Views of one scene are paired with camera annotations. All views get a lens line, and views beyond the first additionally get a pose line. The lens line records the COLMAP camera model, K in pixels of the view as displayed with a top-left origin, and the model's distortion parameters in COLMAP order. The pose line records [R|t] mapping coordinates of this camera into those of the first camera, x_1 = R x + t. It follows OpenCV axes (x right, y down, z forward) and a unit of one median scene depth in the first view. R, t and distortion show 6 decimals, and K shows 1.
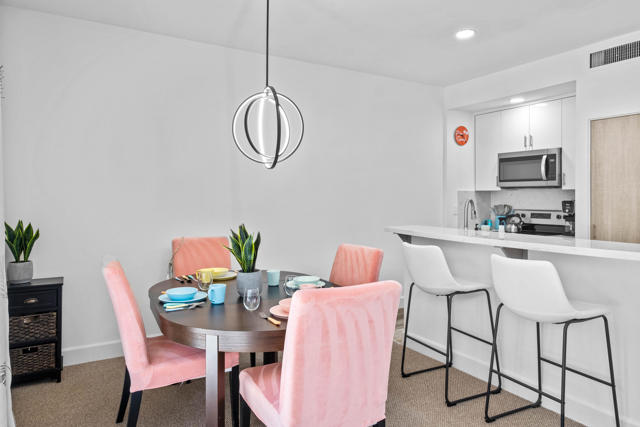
lens RADIAL K [[424.9, 0, 324.5], [0, 424.9, 200.0], [0, 0, 1]] dist [0.006578, 0.002692]
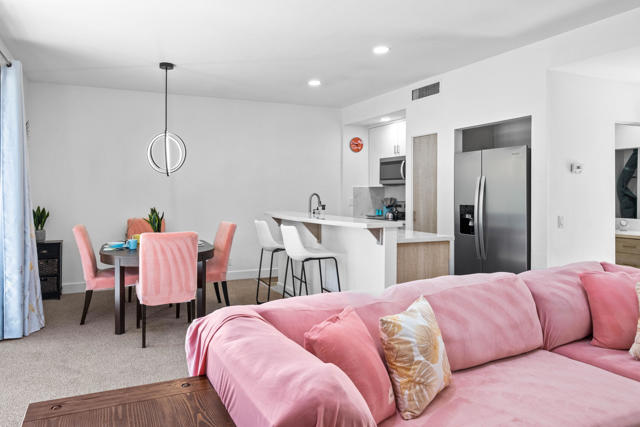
lens RADIAL K [[428.9, 0, 285.1], [0, 428.9, 195.2], [0, 0, 1]] dist [0.003818, 0.000567]
pose [[0.991611, -0.000145, -0.129256, 0.387258], [0.000122, 1.000000, -0.000180, 0.004474], [0.129256, 0.000163, 0.991611, -0.458652]]
